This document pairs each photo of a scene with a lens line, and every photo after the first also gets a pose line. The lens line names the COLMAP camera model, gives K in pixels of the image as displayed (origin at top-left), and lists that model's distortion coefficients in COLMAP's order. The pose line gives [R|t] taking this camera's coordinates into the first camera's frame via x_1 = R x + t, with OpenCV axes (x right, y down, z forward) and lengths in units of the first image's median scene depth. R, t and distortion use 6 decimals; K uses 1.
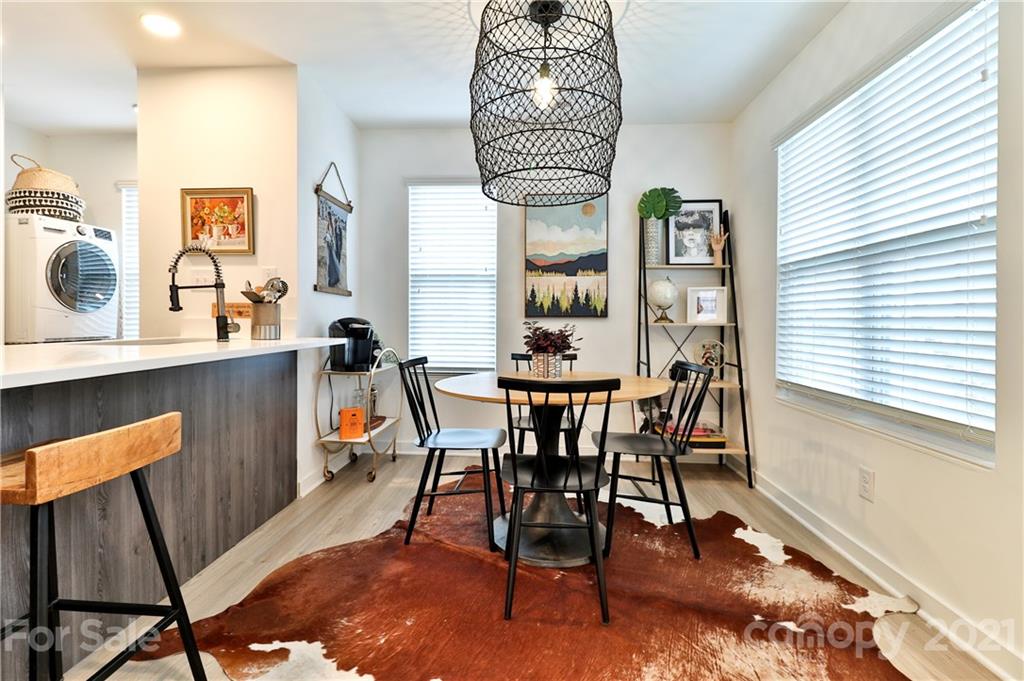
lens RADIAL K [[412.6, 0, 460.0], [0, 412.6, 320.1], [0, 0, 1]] dist [0.015788, -0.003071]
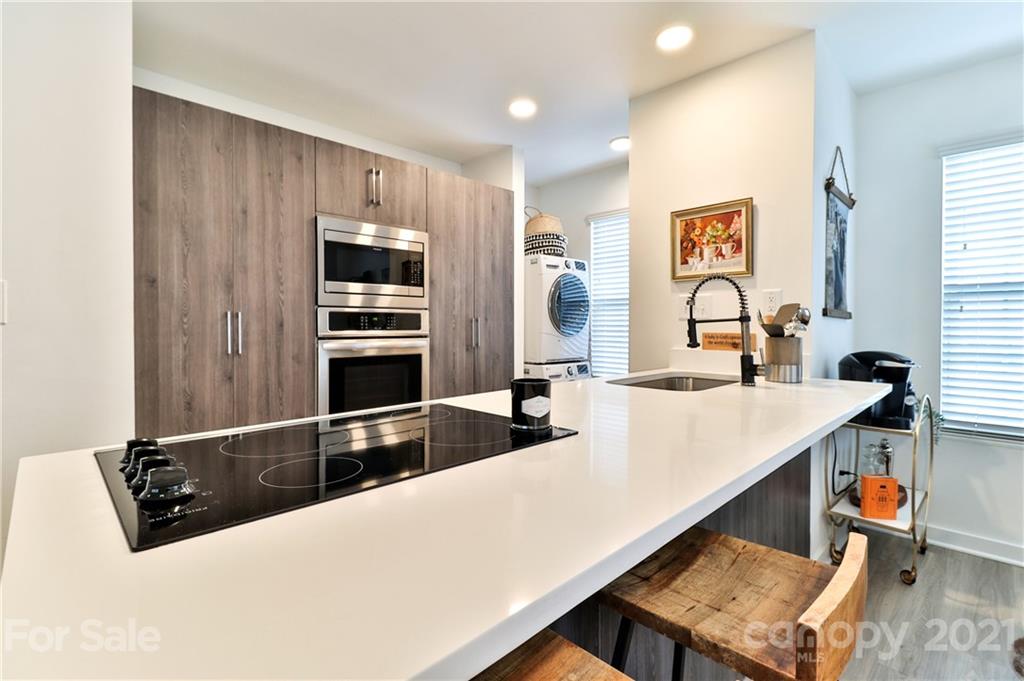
lens RADIAL K [[430.0, 0, 570.8], [0, 430.0, 326.7], [0, 0, 1]] dist [0.018958, -0.005327]
pose [[0.814282, -0.002119, -0.580465, -0.288175], [-0.001795, 0.999979, -0.006167, -0.049113], [0.580466, 0.006064, 0.814262, 0.071683]]
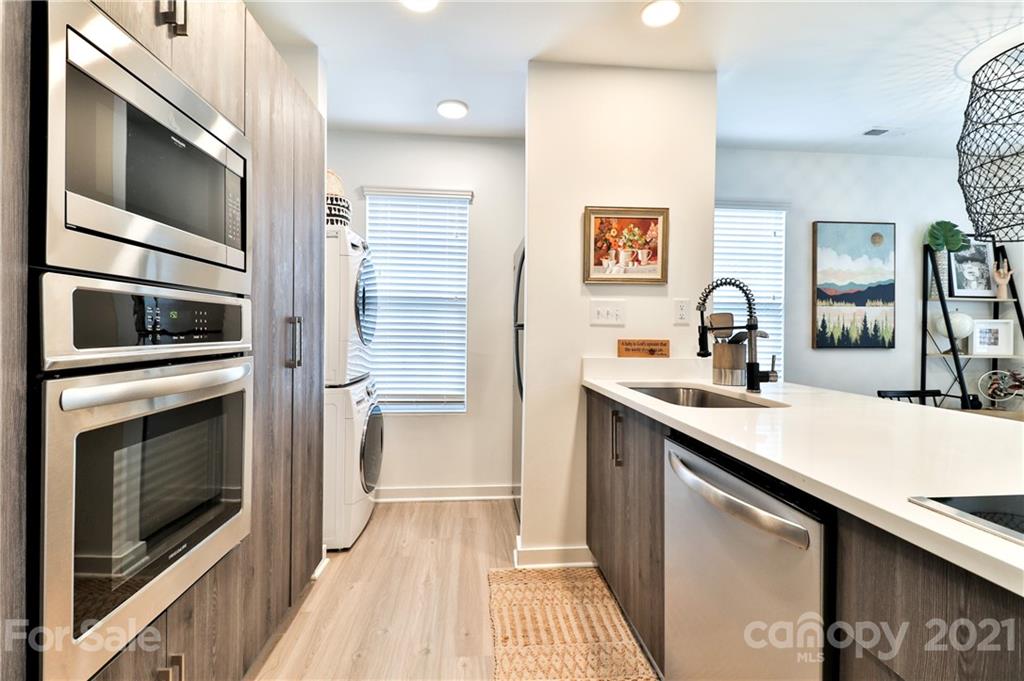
lens RADIAL K [[412.6, 0, 506.7], [0, 412.6, 327.8], [0, 0, 1]] dist [0.015788, -0.003071]
pose [[0.988944, 0.004333, 0.148229, -0.954411], [-0.002801, 0.999940, -0.010543, -0.056680], [-0.148266, 0.010011, 0.988897, 0.188834]]
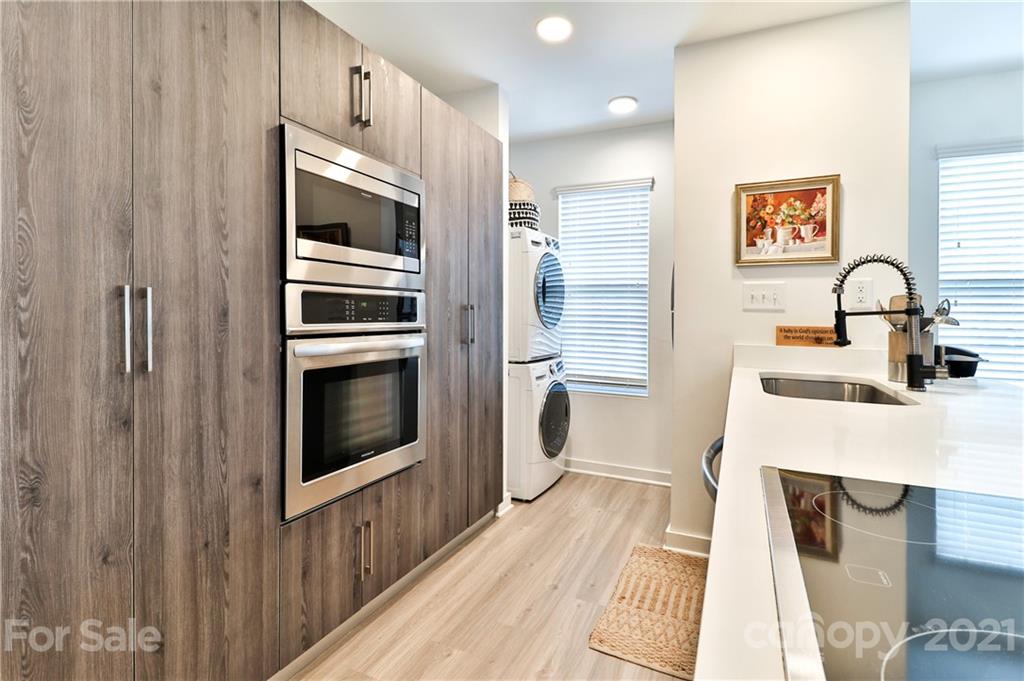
lens RADIAL K [[430.0, 0, 561.1], [0, 430.0, 315.8], [0, 0, 1]] dist [0.018958, -0.005327]
pose [[0.955502, 0.005807, -0.294927, -0.744711], [-0.007304, 0.999965, -0.003976, -0.054785], [0.294893, 0.005953, 0.955512, 0.098165]]
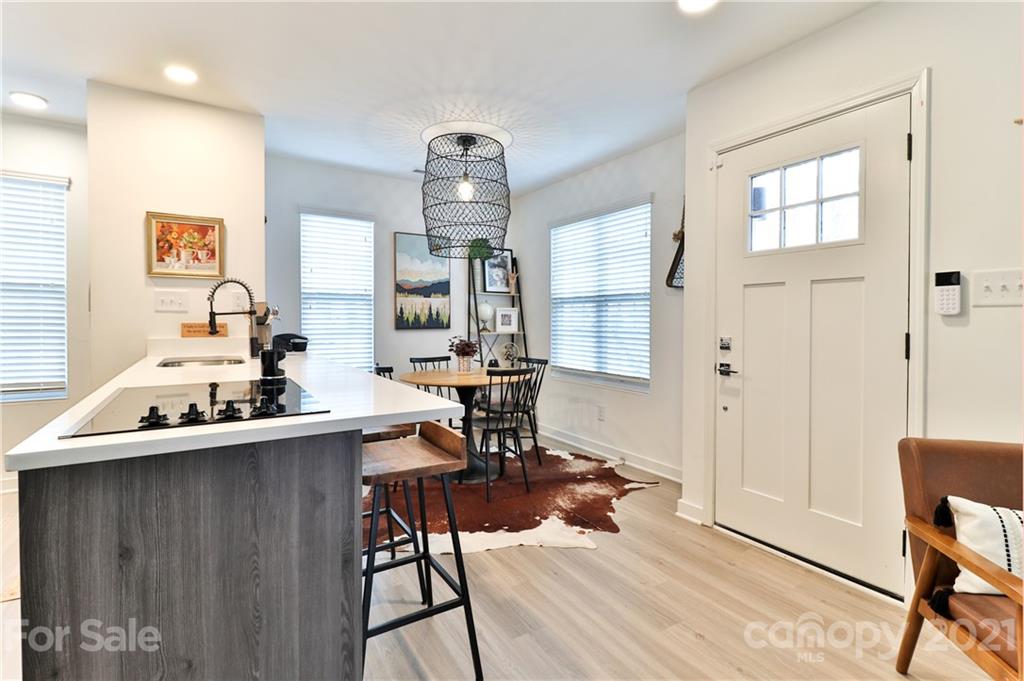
lens RADIAL K [[450.4, 0, 421.7], [0, 450.4, 324.3], [0, 0, 1]] dist [-0.004274, -0.001416]
pose [[0.850124, -0.008808, 0.526509, -0.679172], [0.004505, 0.999945, 0.009454, -0.046776], [-0.526564, -0.005665, 0.850117, -0.294767]]
